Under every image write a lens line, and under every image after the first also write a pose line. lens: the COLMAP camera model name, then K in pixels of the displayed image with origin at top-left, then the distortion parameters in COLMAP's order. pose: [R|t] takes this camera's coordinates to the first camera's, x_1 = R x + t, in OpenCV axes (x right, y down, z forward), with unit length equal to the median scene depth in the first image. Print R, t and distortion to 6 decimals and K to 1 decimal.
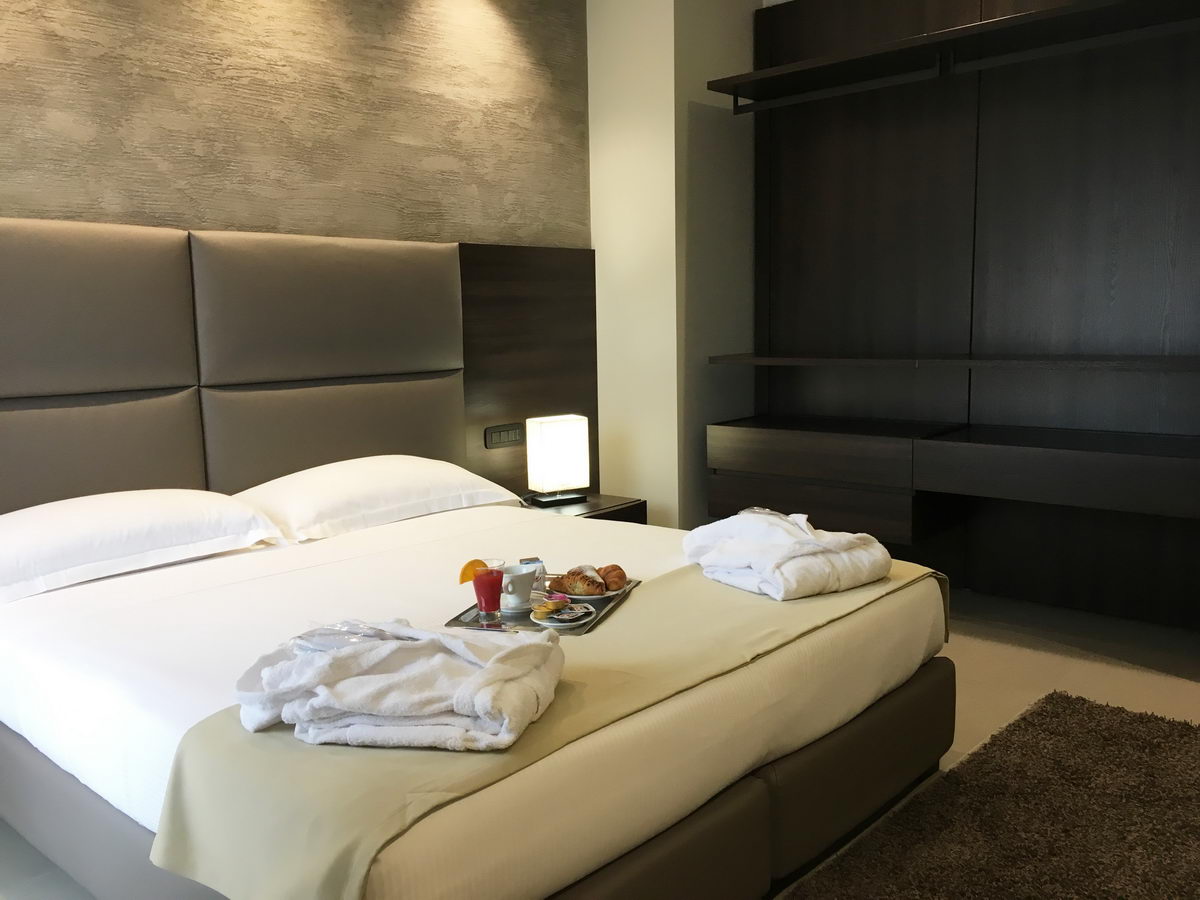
lens RADIAL K [[1021.2, 0, 604.2], [0, 1021.2, 444.4], [0, 0, 1]] dist [0.089858, -0.115513]
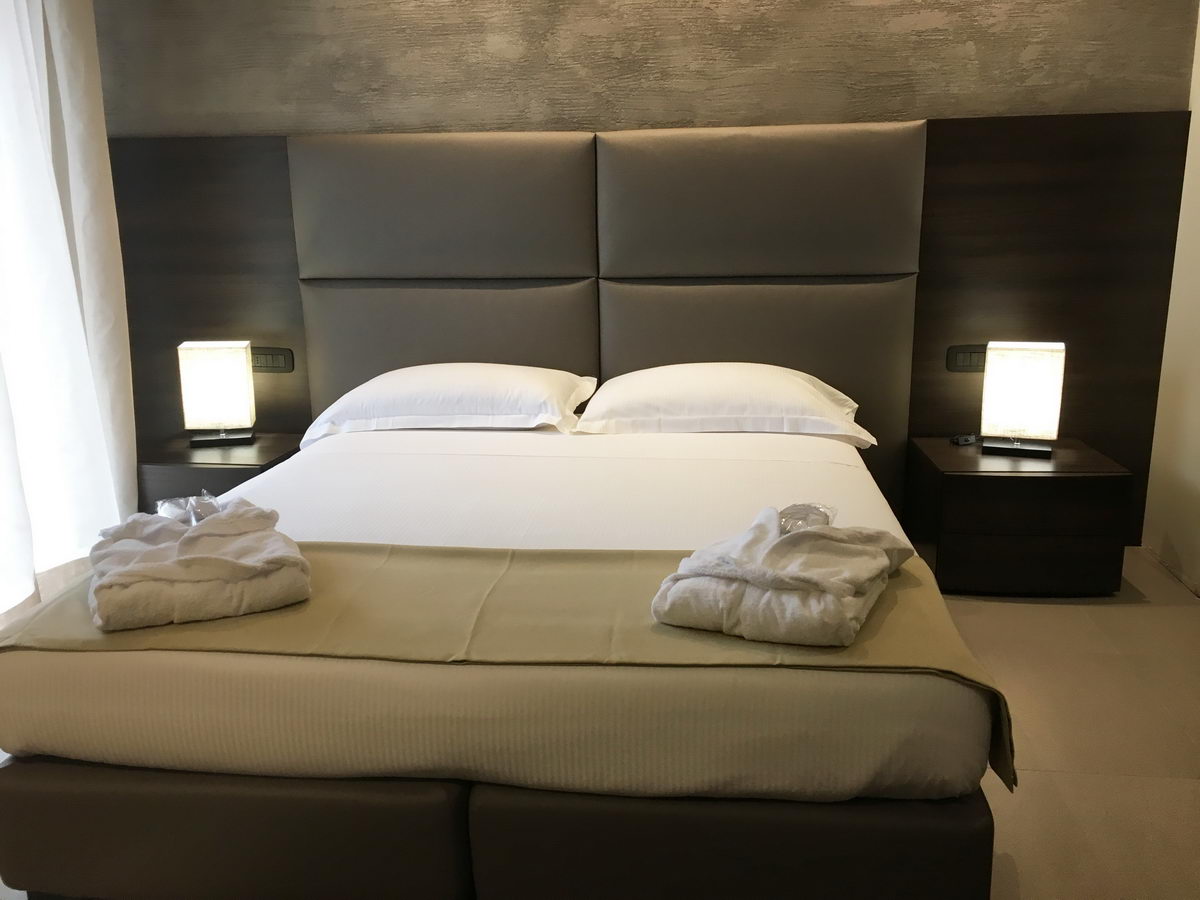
lens RADIAL K [[1021.2, 0, 603.2], [0, 1021.2, 443.4], [0, 0, 1]] dist [0.089858, -0.115513]
pose [[0.581364, 0.202092, -0.788146, 0.511661], [-0.095307, 0.978909, 0.180705, -0.081514], [0.808042, -0.029939, 0.588363, 0.354826]]
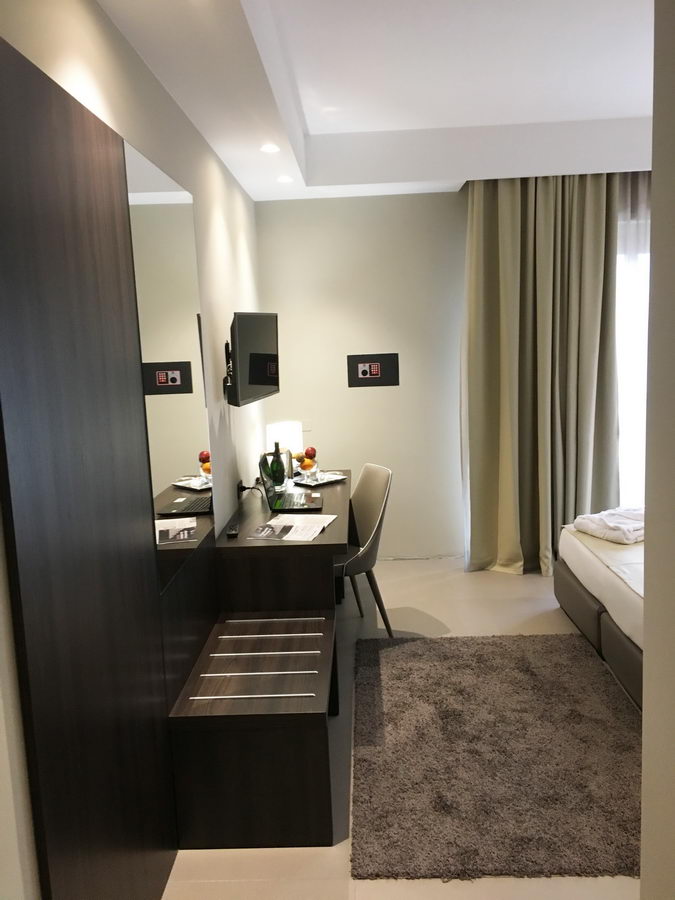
lens RADIAL K [[765.9, 0, 337.7], [0, 765.9, 449.9], [0, 0, 1]] dist [0.089858, -0.115513]
pose [[-0.758231, 0.146479, -0.635319, 1.113085], [-0.027276, 0.966456, 0.255378, -0.333925], [0.651415, 0.210964, -0.728802, 1.144950]]
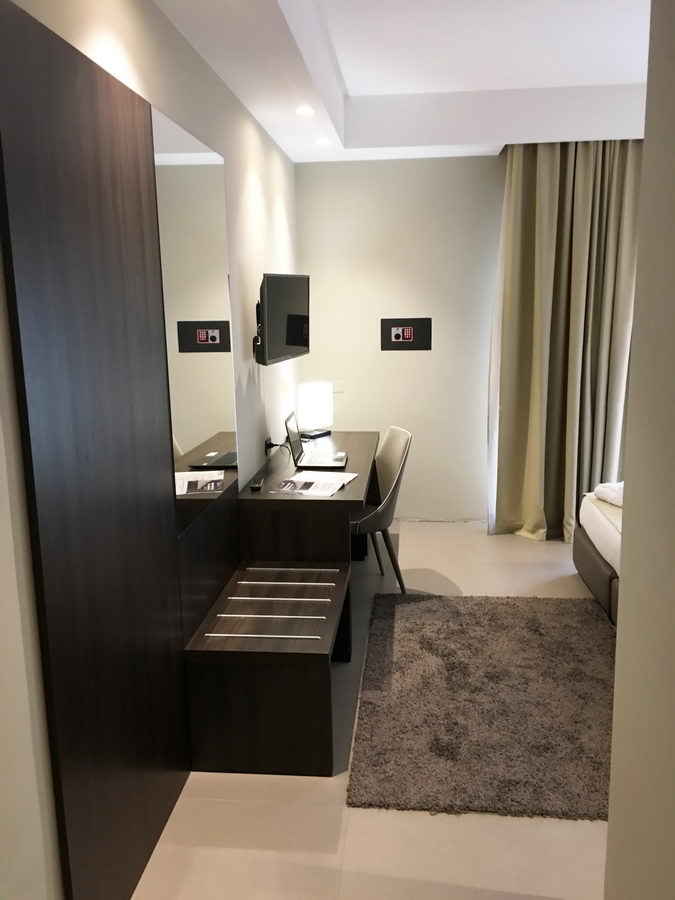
lens RADIAL K [[765.9, 0, 340.0], [0, 765.9, 449.5], [0, 0, 1]] dist [0.089858, -0.115513]
pose [[-0.799846, 0.147022, -0.581919, 1.106939], [-0.044496, 0.952342, 0.301769, -0.339651], [0.598553, 0.267261, -0.755186, 1.200719]]
